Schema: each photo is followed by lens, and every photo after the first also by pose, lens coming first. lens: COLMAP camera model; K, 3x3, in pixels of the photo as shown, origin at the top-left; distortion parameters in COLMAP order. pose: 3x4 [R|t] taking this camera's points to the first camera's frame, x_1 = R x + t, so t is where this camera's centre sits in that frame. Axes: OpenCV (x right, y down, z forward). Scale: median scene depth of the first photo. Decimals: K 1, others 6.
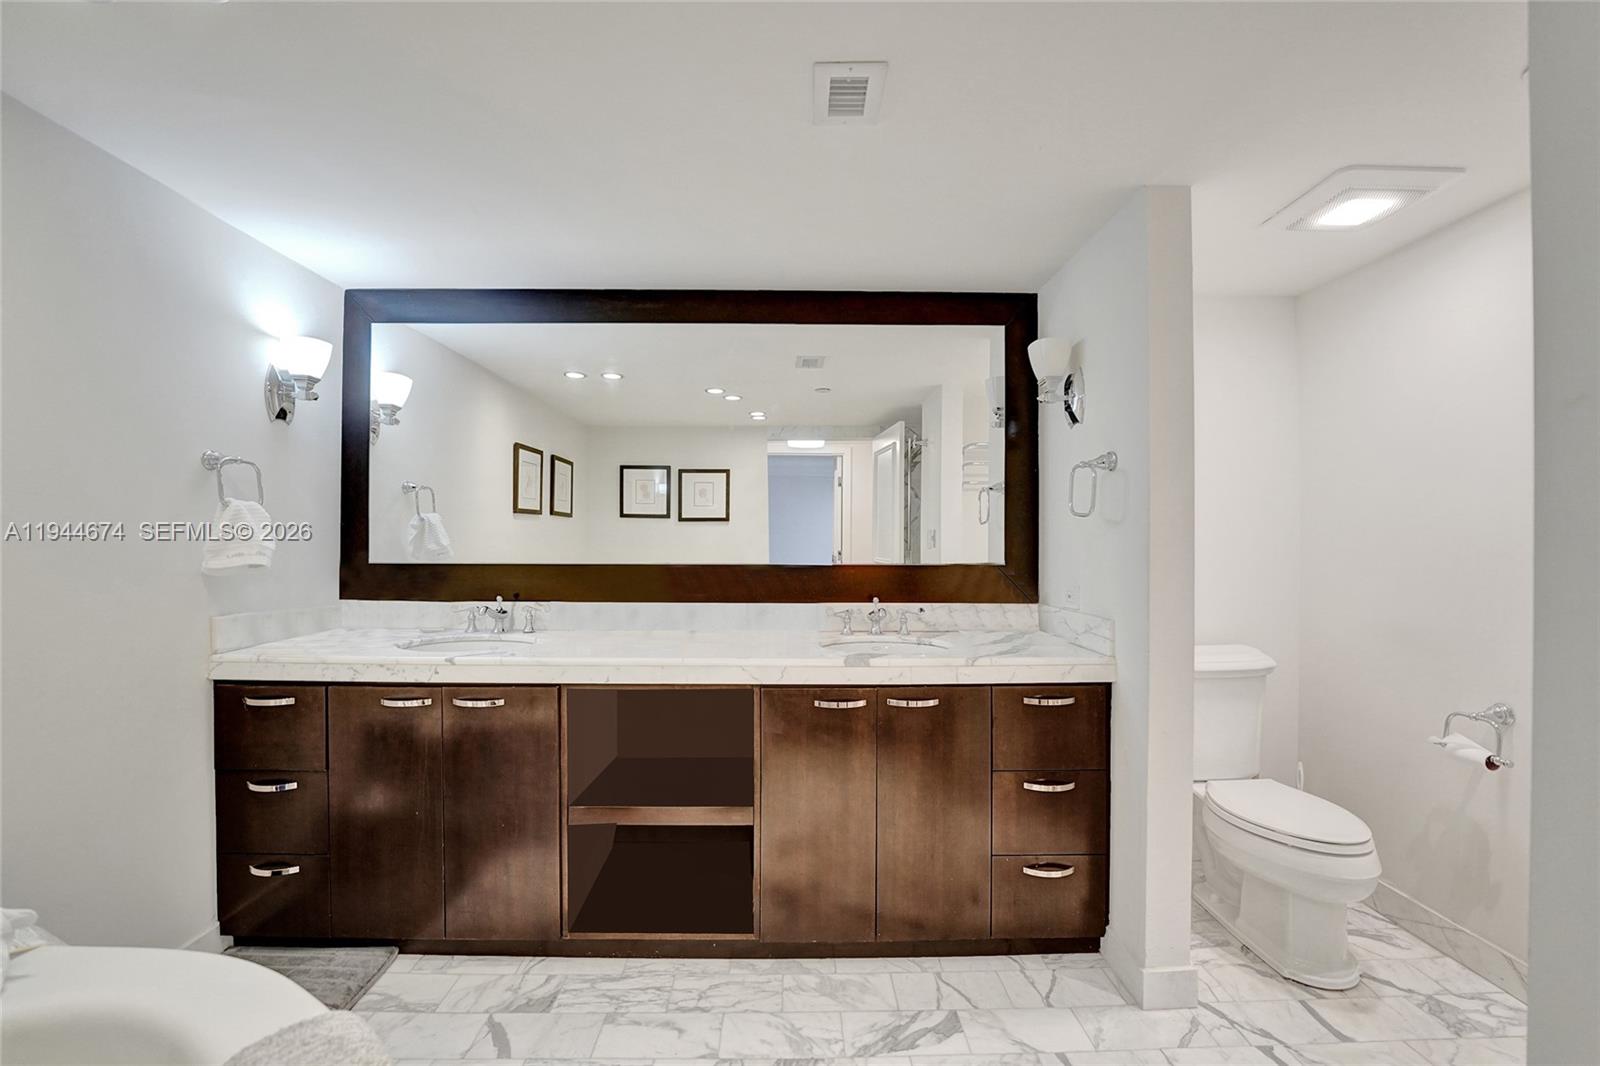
lens RADIAL K [[662.2, 0, 797.2], [0, 662.2, 541.3], [0, 0, 1]] dist [-0.026206, -0.000053]
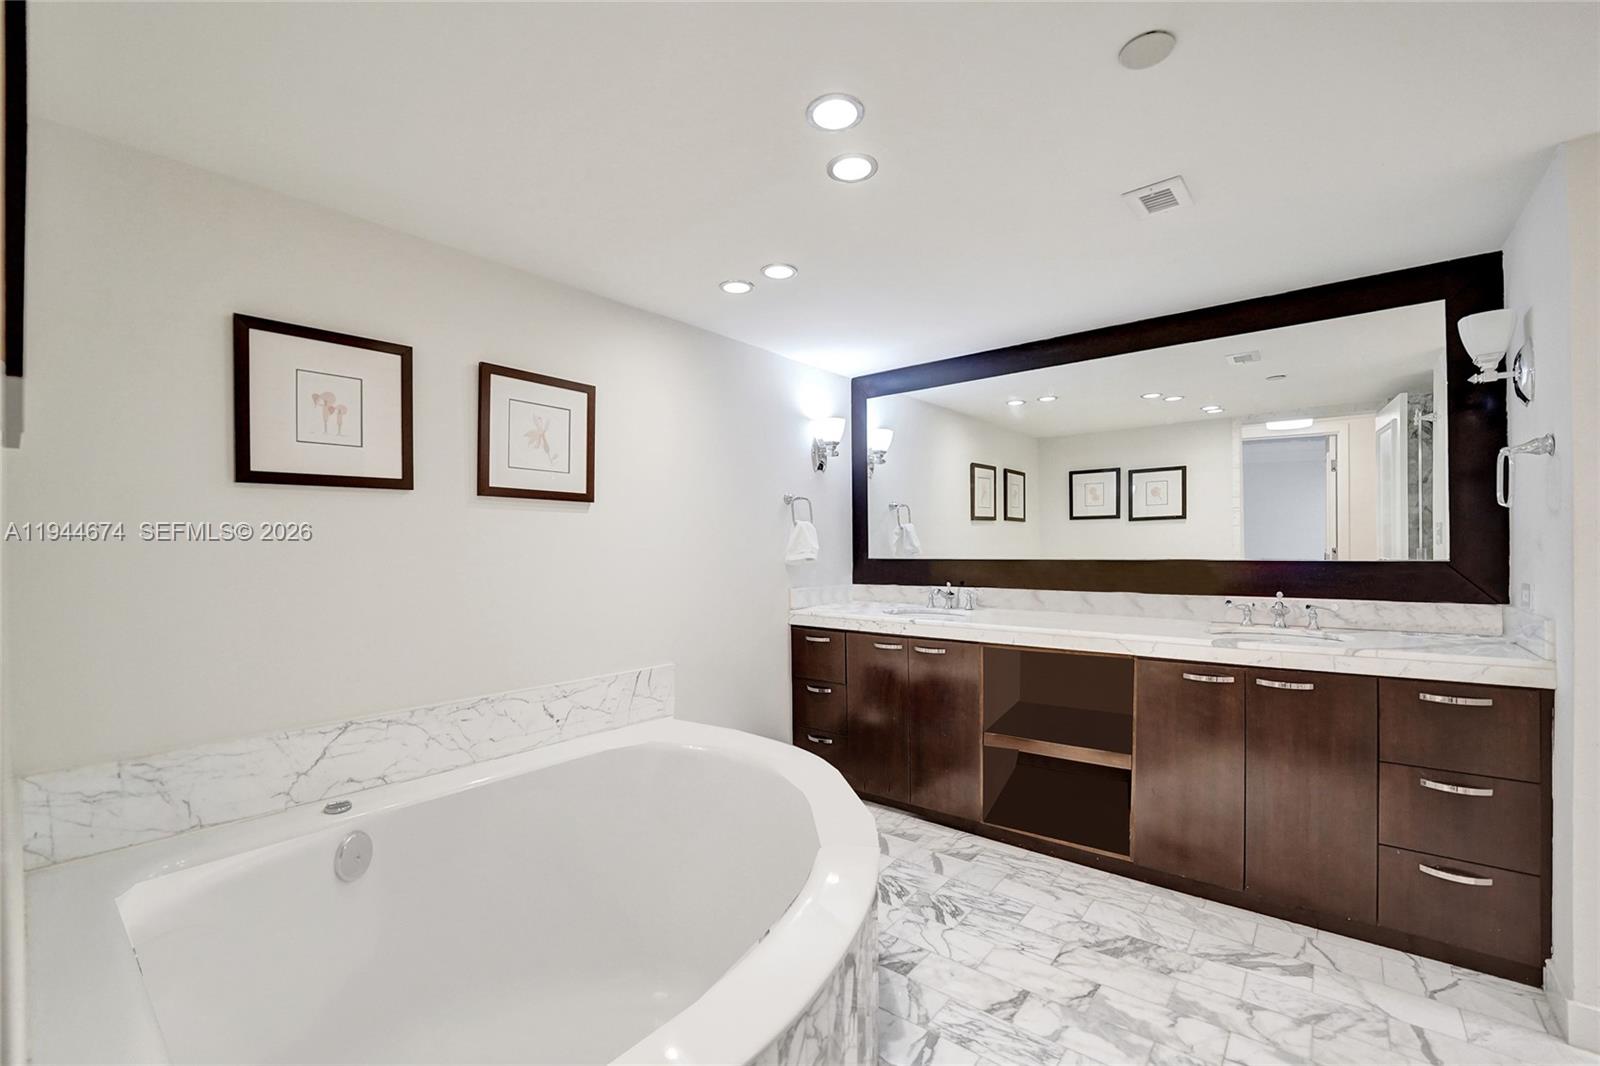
lens RADIAL K [[662.2, 0, 797.2], [0, 662.2, 541.3], [0, 0, 1]] dist [-0.026206, -0.000053]
pose [[0.764657, -0.015947, -0.644241, 0.224837], [0.014656, 0.999866, -0.007354, 0.002312], [0.644271, -0.003819, 0.764788, -0.300978]]
